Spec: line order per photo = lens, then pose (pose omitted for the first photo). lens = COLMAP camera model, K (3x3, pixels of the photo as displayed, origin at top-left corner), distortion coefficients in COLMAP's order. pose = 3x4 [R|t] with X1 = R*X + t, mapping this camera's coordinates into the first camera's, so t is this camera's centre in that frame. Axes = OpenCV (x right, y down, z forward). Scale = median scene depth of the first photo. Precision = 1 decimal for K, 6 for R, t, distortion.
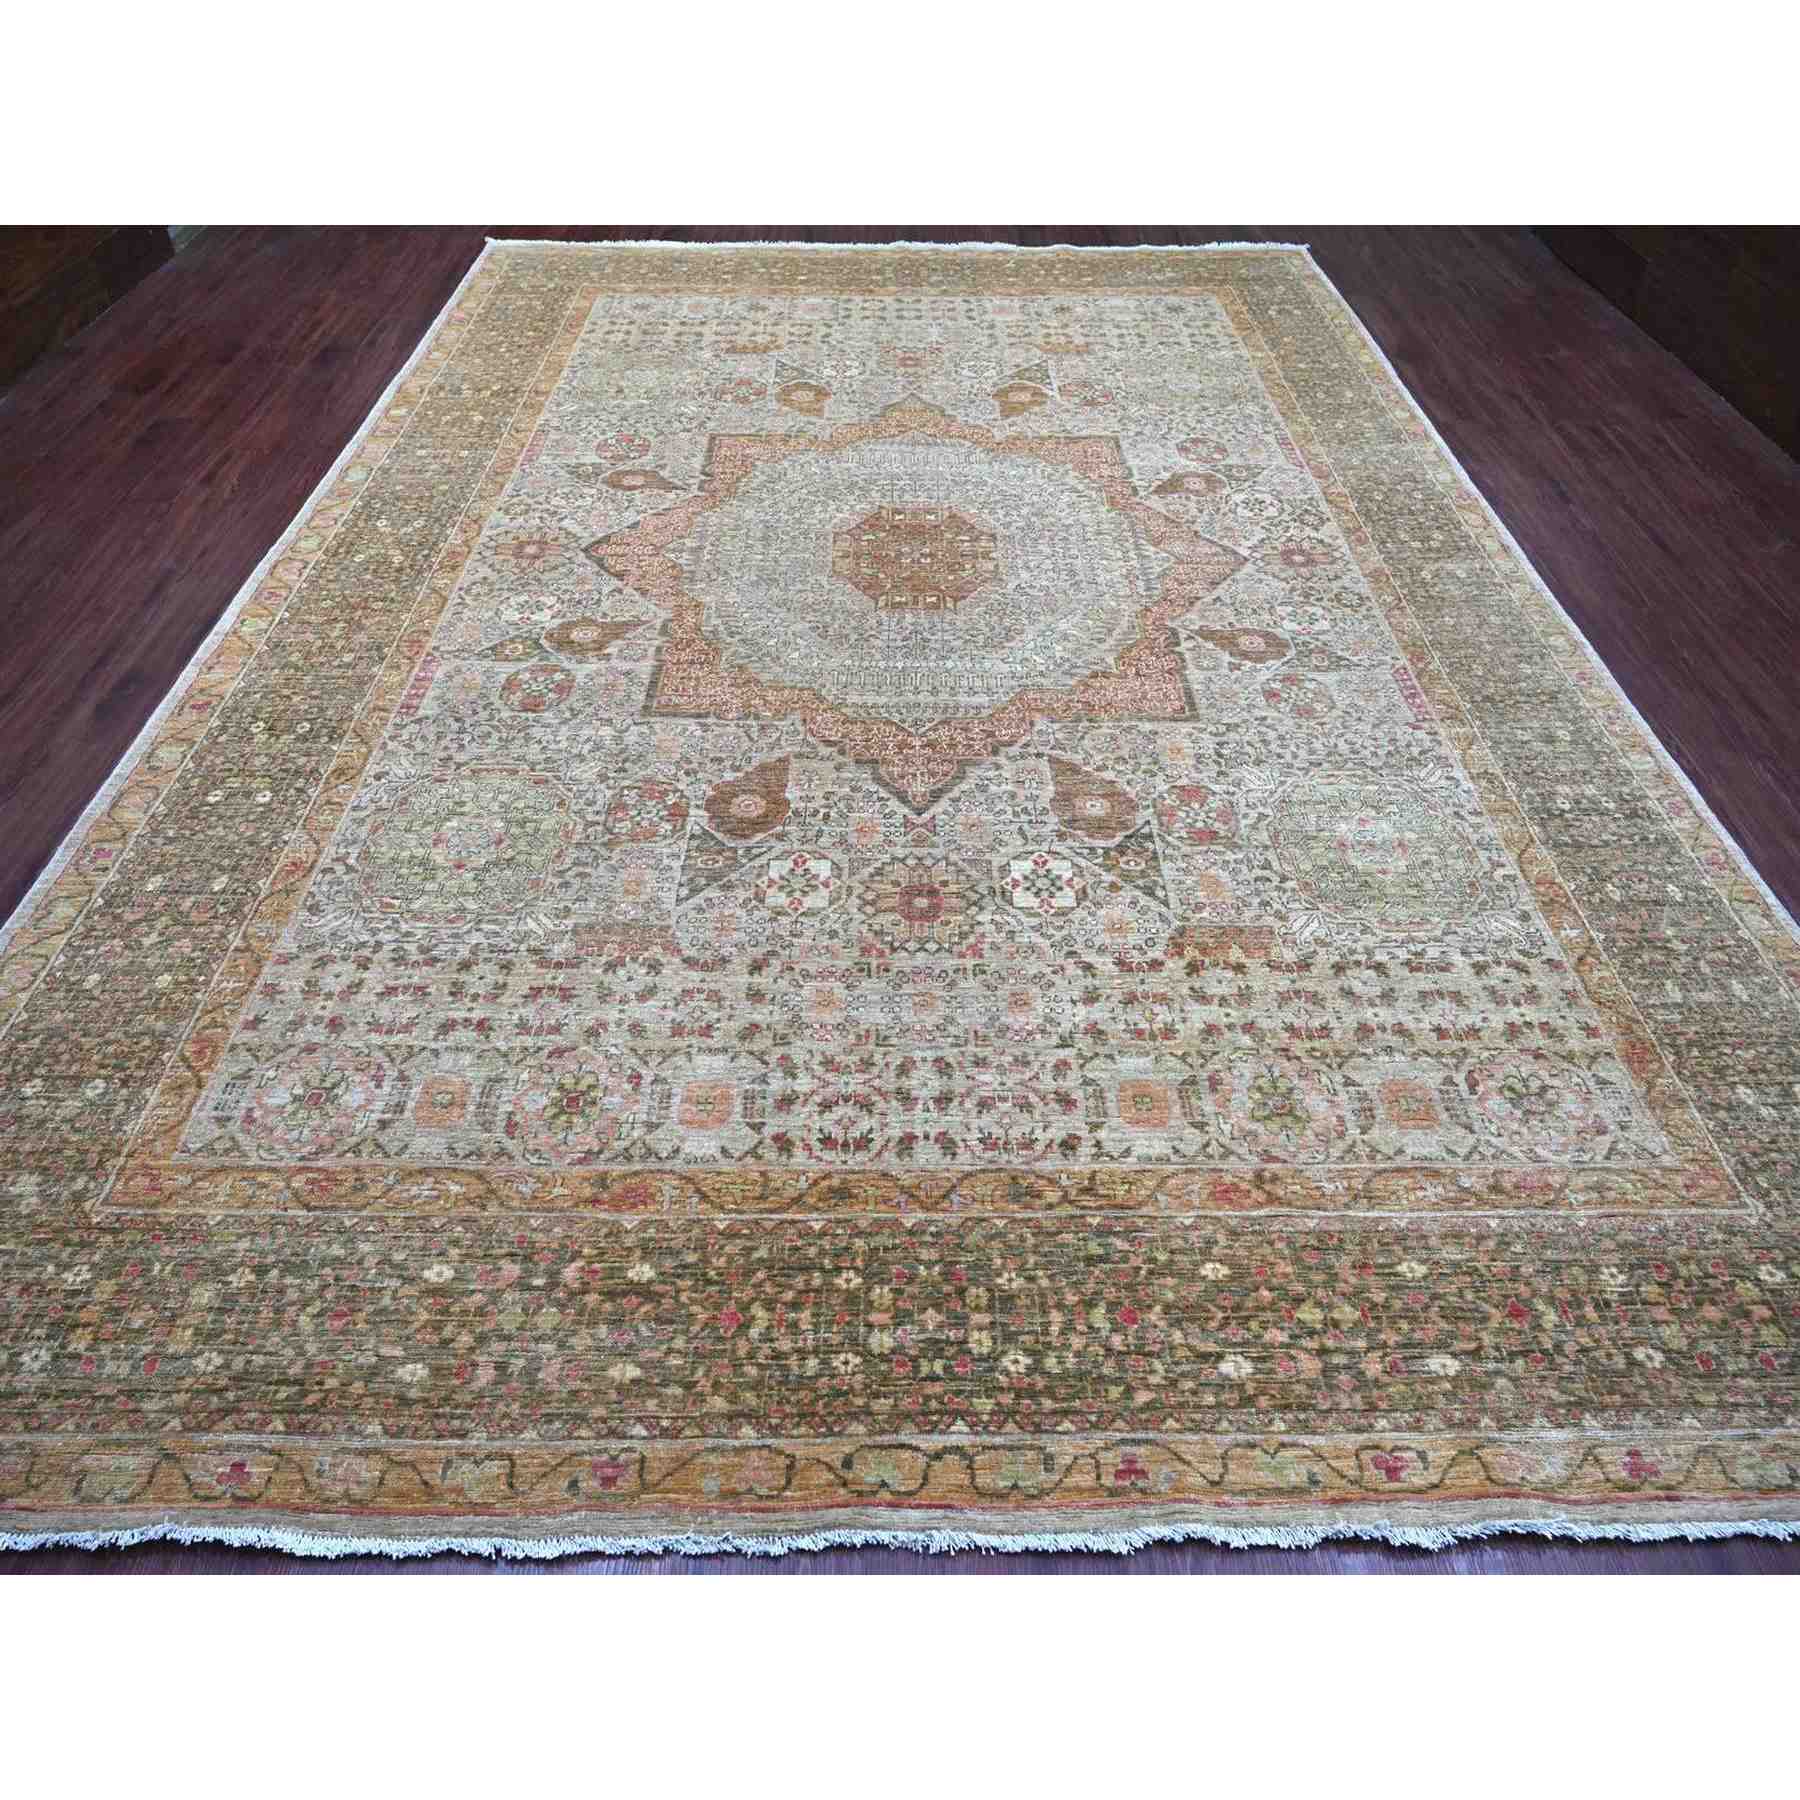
lens RADIAL K [[1398.1, 0, 900.0], [0, 1398.1, 900.0], [0, 0, 1]] dist [-0.015518, 0.005482]
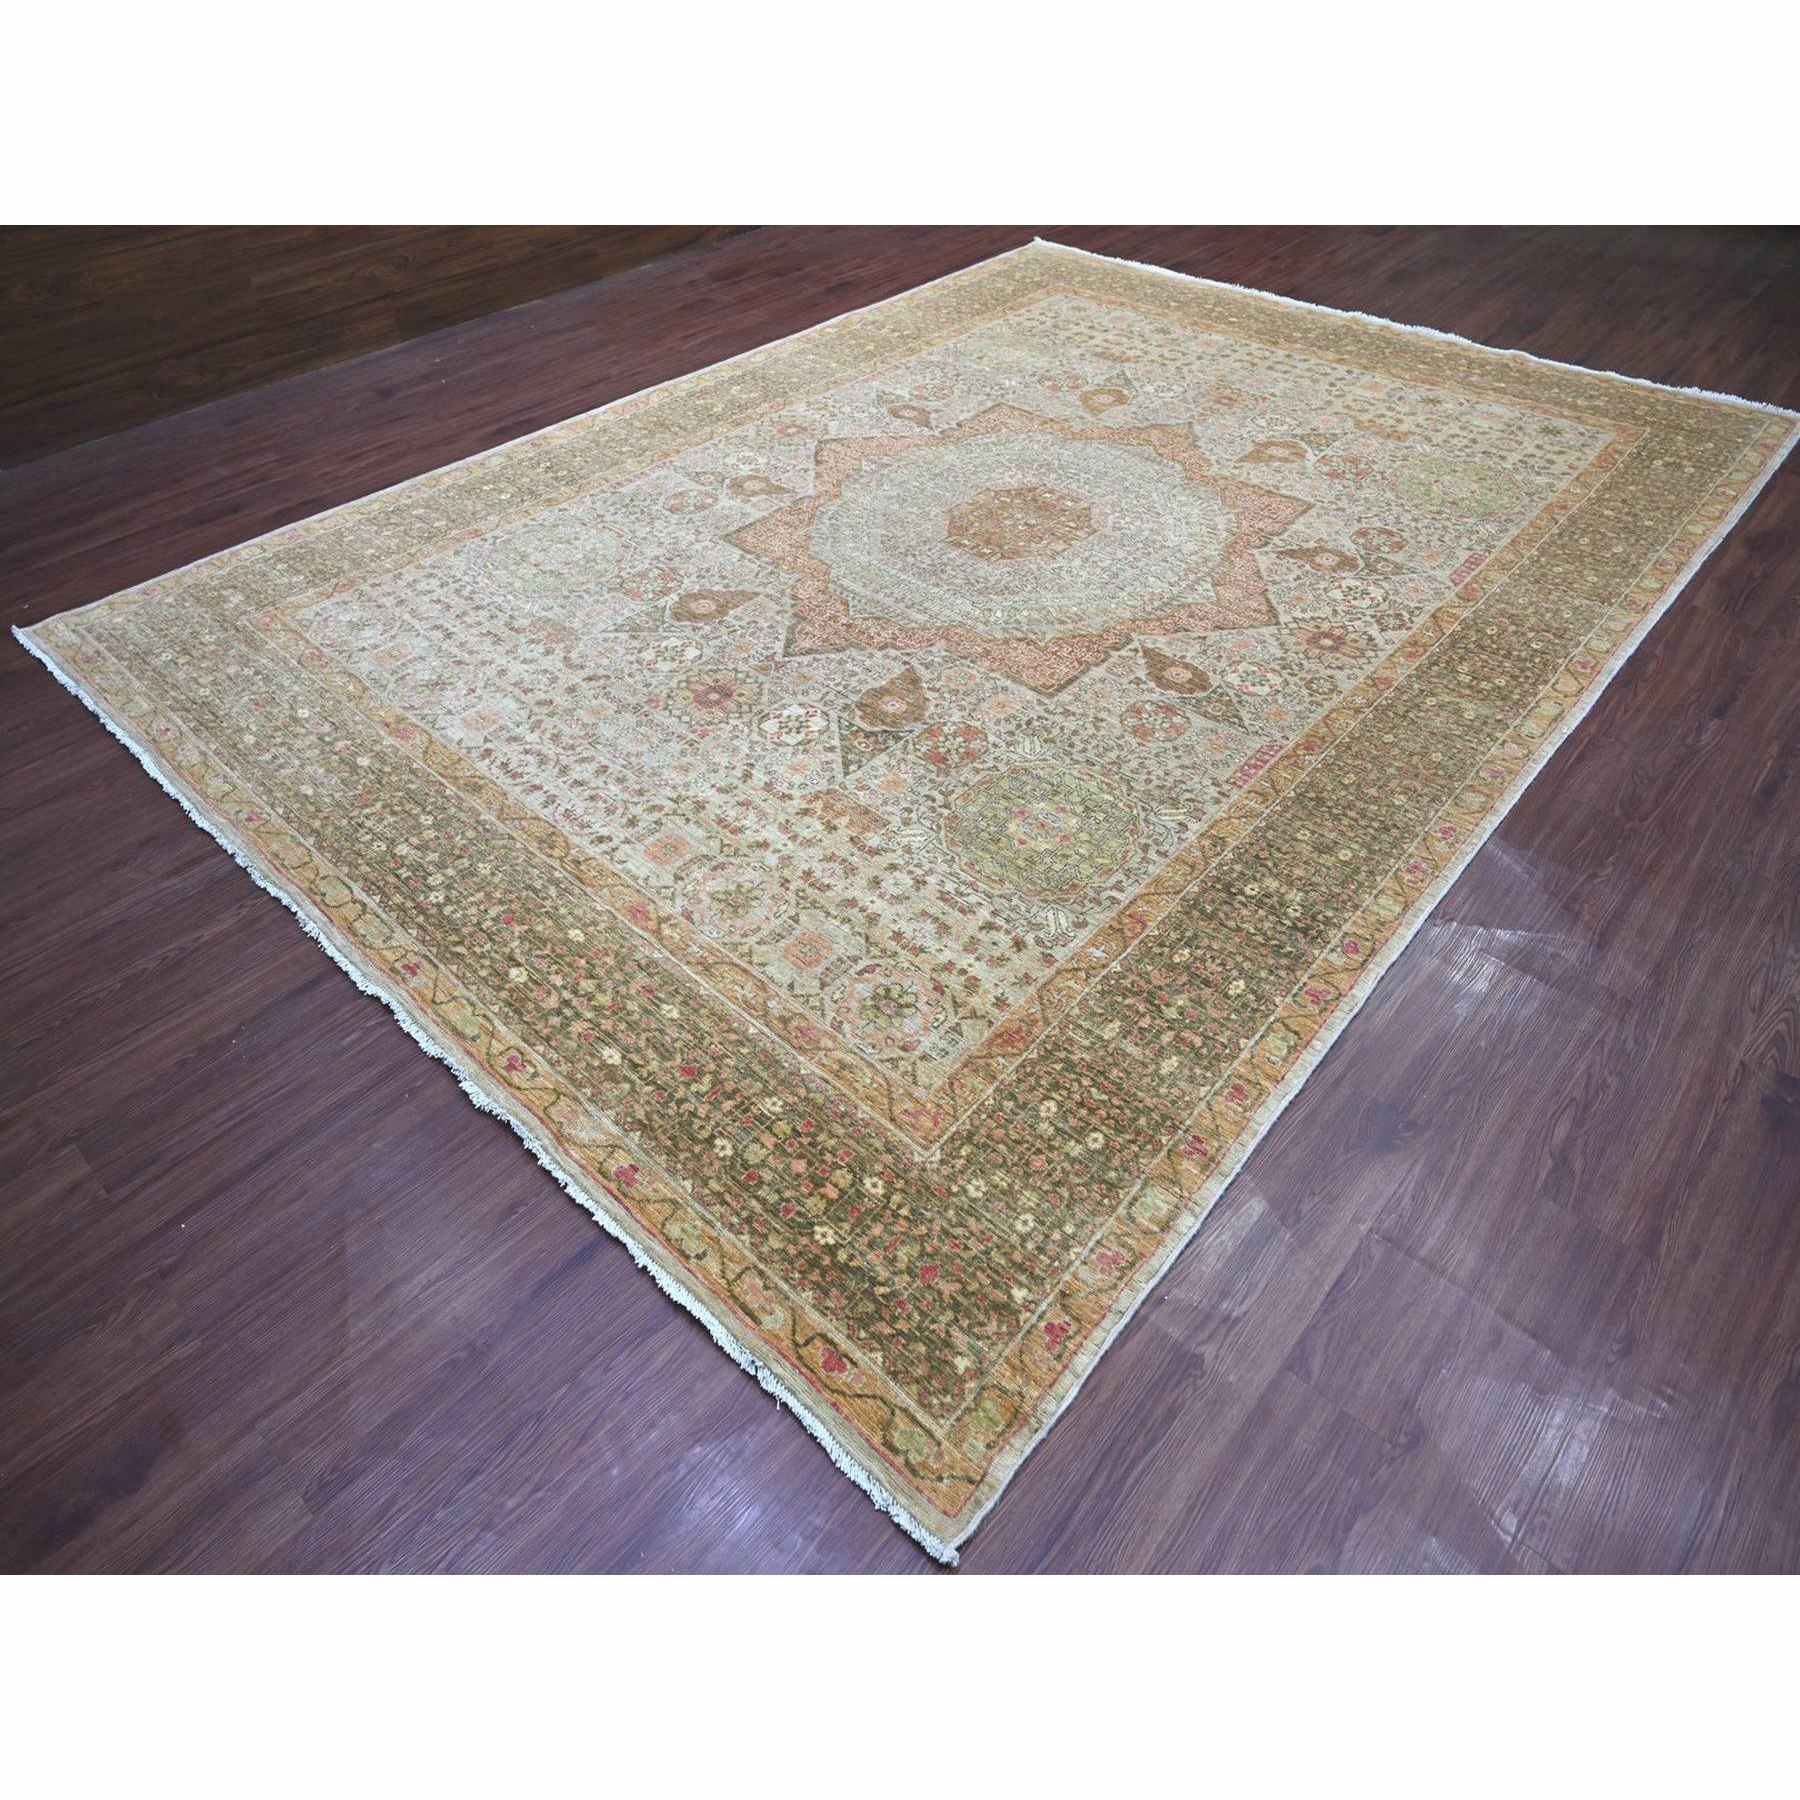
lens RADIAL K [[1398.1, 0, 900.0], [0, 1398.1, 900.0], [0, 0, 1]] dist [-0.015518, 0.005482]
pose [[0.679373, 0.446746, -0.582125, 1.073930], [-0.463646, 0.876230, 0.131354, -0.091971], [0.568757, 0.180662, 0.802419, 0.025833]]
